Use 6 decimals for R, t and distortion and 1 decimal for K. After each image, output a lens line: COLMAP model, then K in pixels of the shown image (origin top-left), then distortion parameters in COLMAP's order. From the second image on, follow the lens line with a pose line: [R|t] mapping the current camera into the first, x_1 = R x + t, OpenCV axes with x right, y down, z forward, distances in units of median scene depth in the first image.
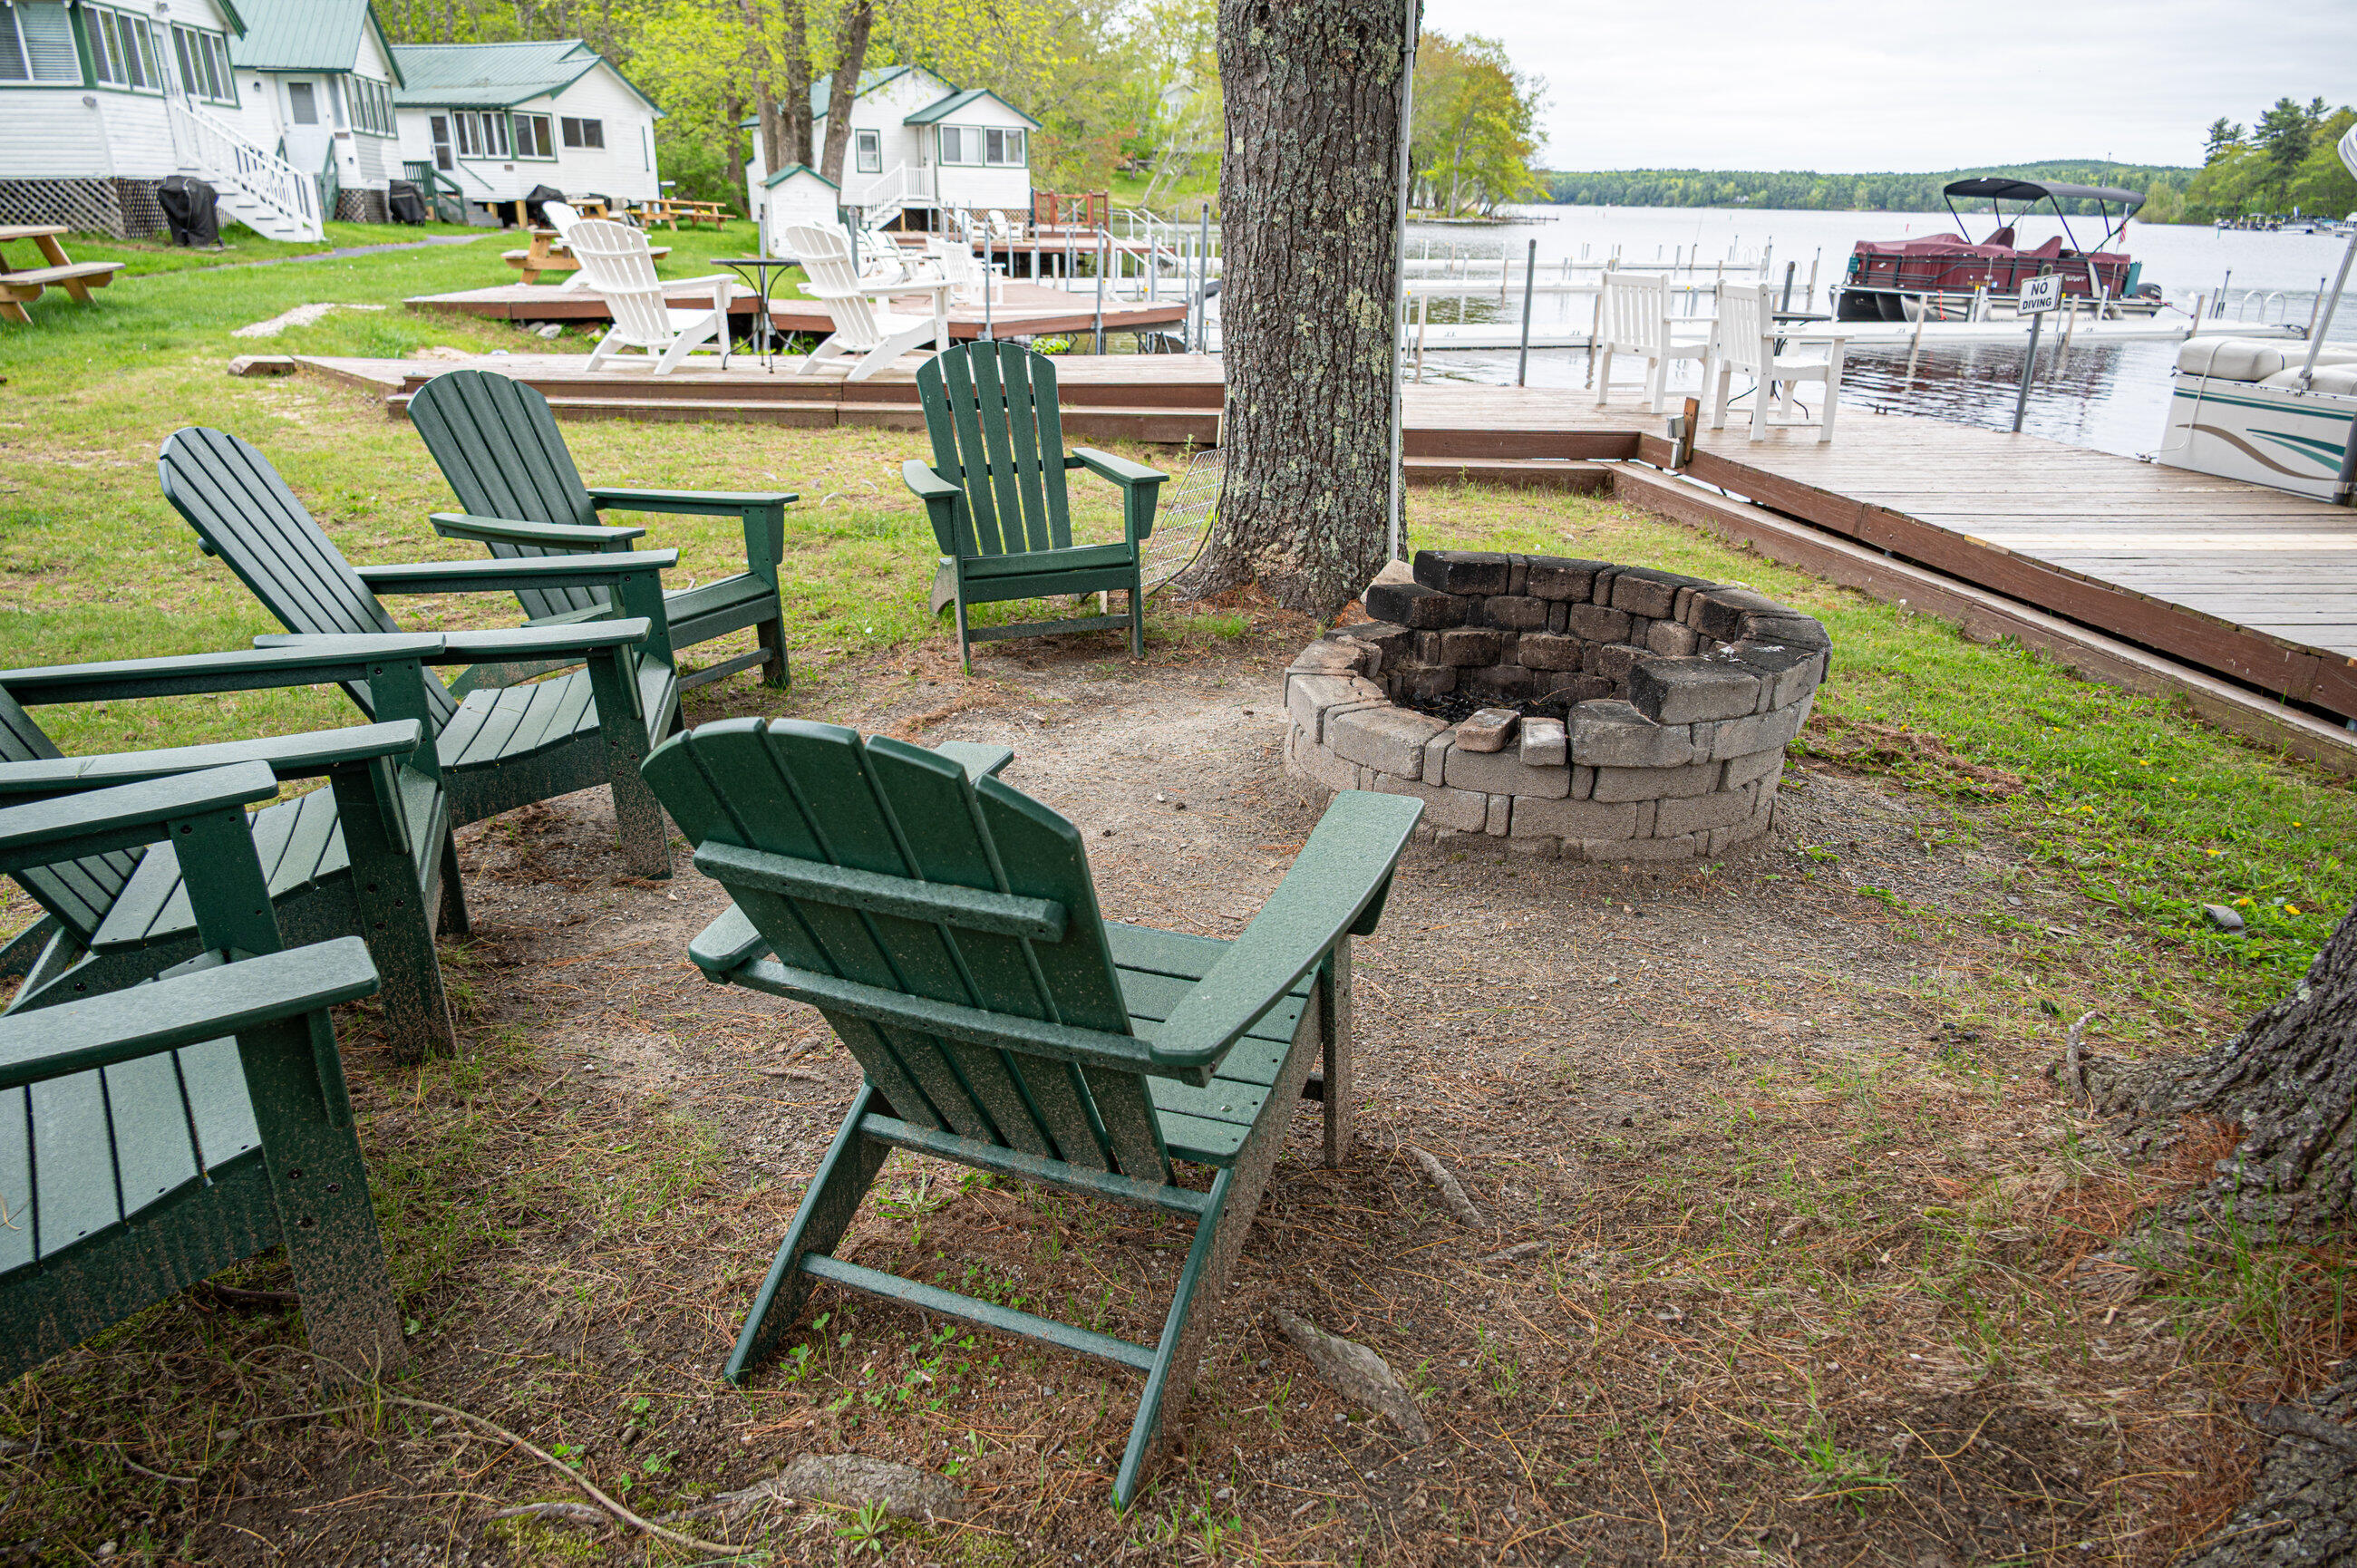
lens RADIAL K [[1549.1, 0, 1178.5], [0, 1549.1, 784.0], [0, 0, 1]] dist [-0.004845, -0.001395]
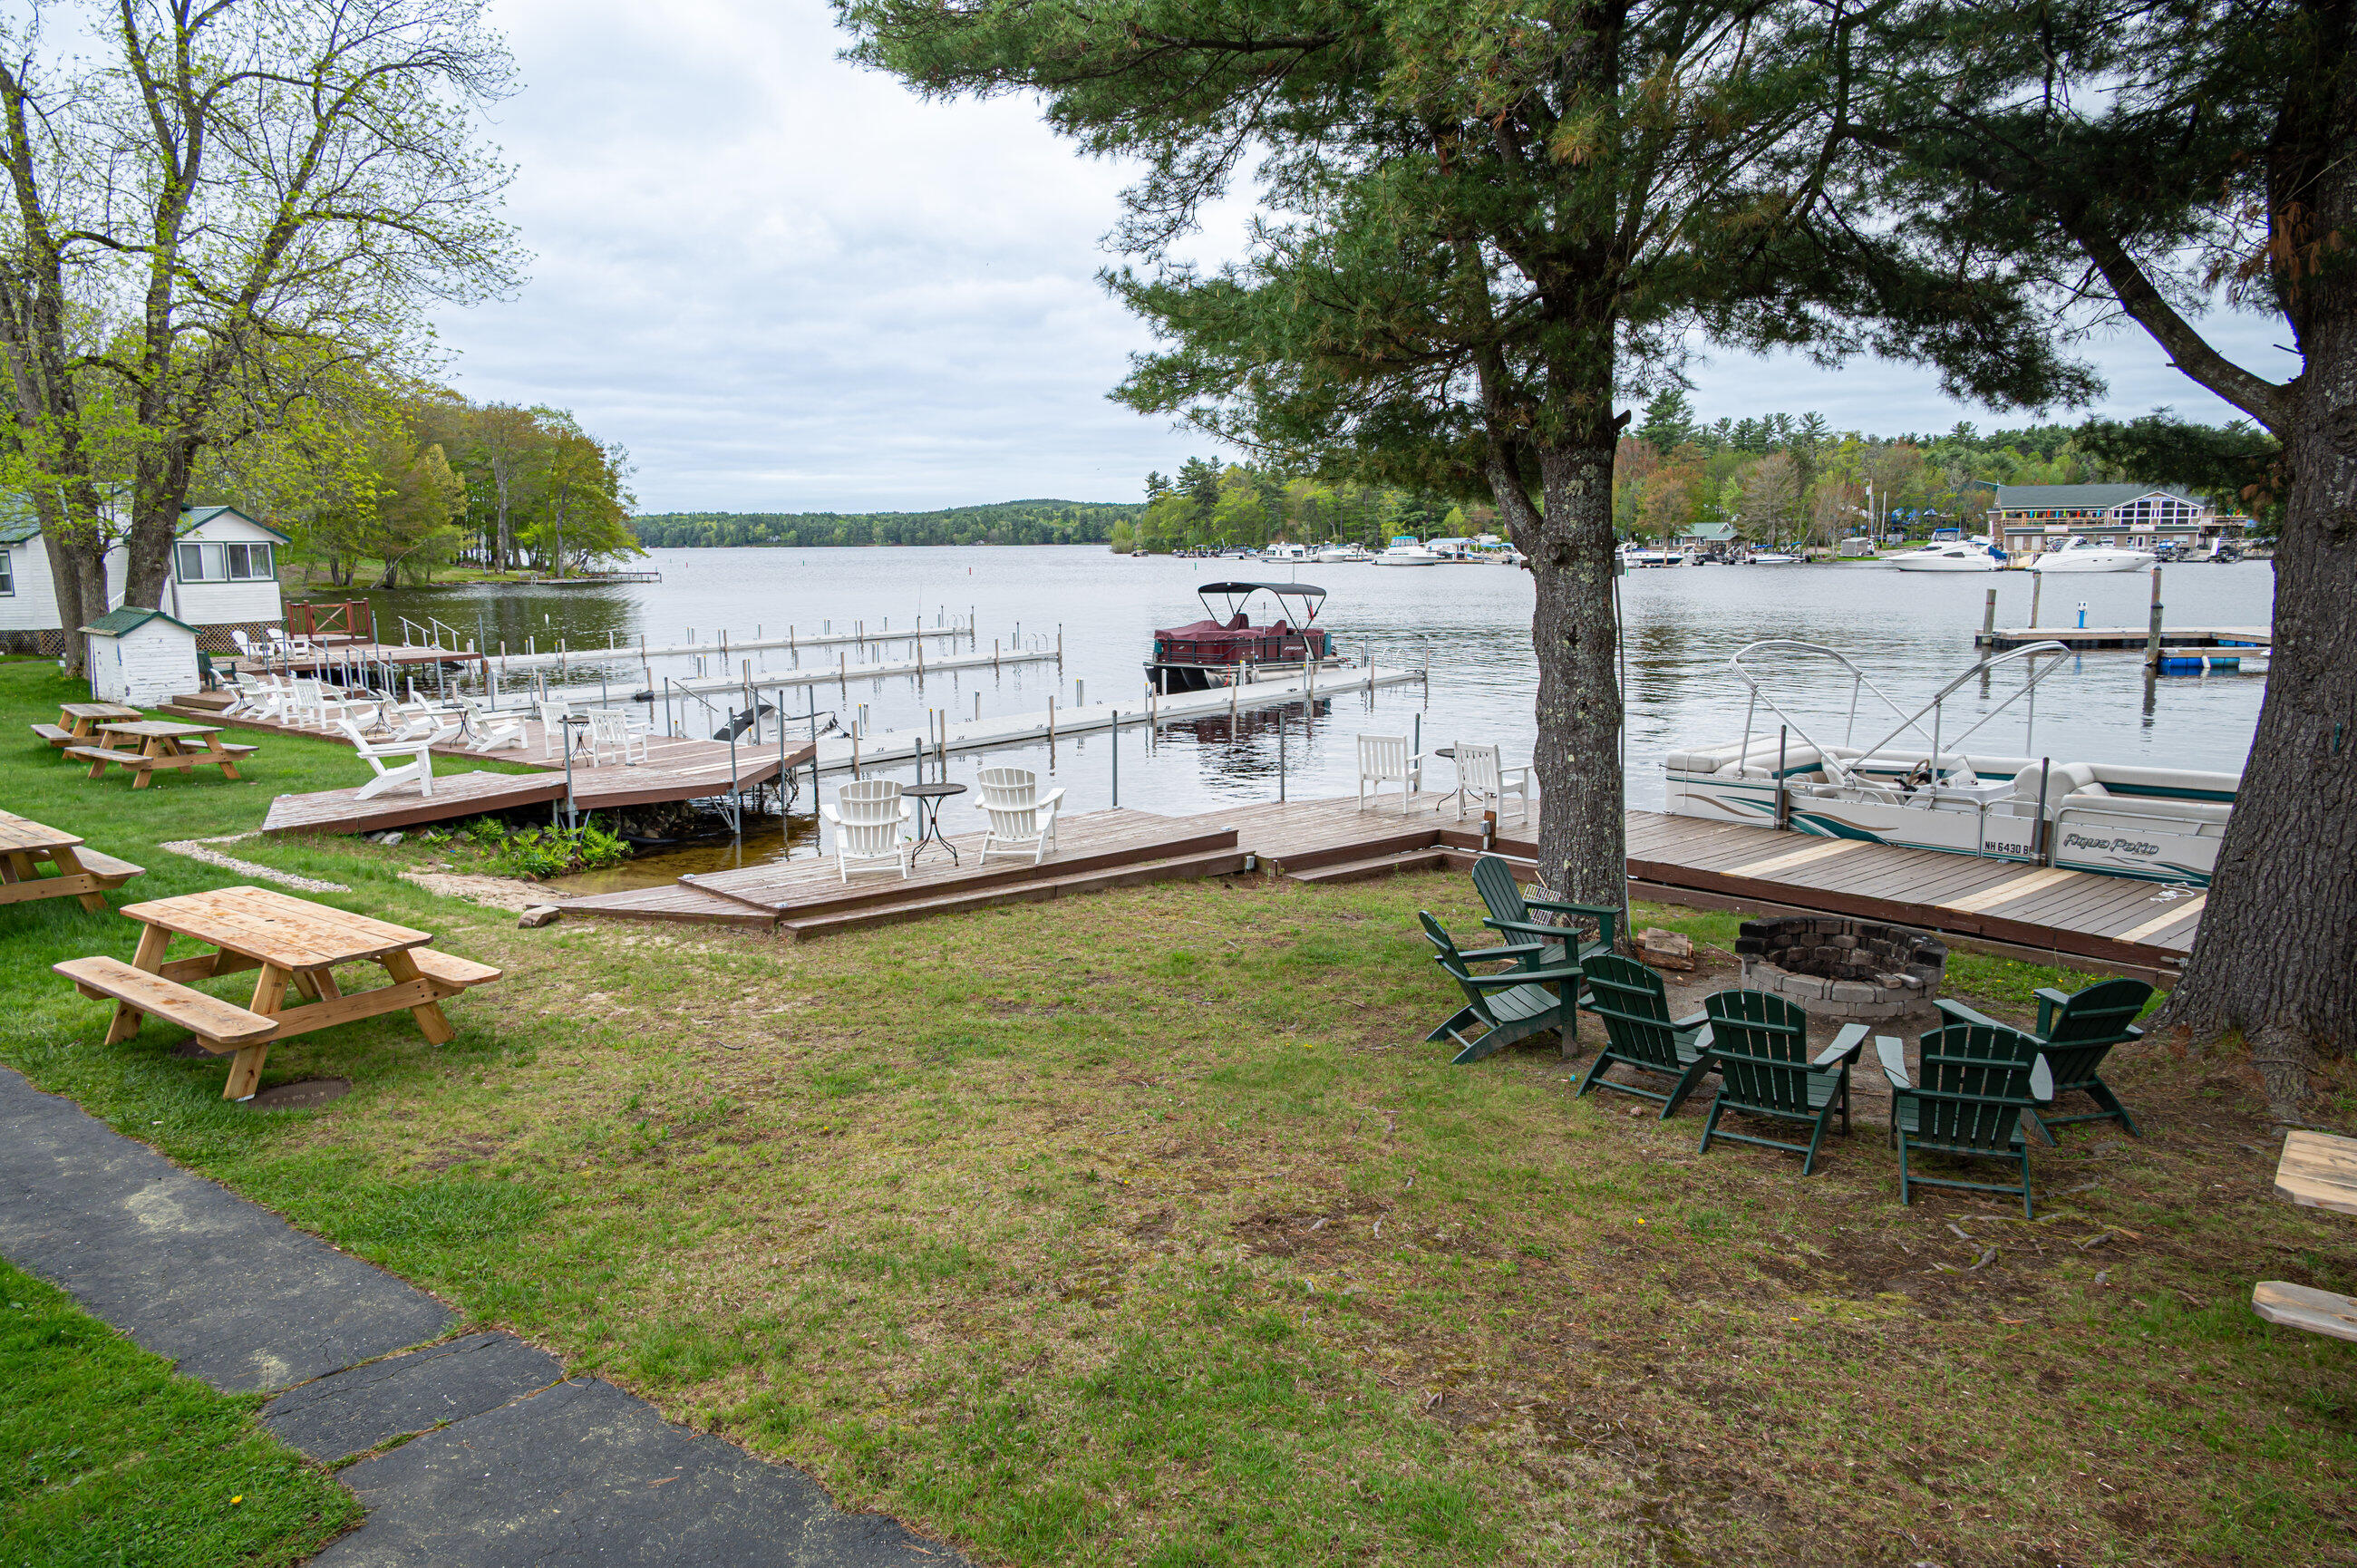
lens RADIAL K [[1549.1, 0, 1178.5], [0, 1549.1, 784.0], [0, 0, 1]] dist [-0.004845, -0.001395]
pose [[0.837205, -0.109865, 0.535740, -0.160065], [0.217065, 0.965901, -0.141129, -0.018244], [-0.501967, 0.234445, 0.832505, -0.054848]]
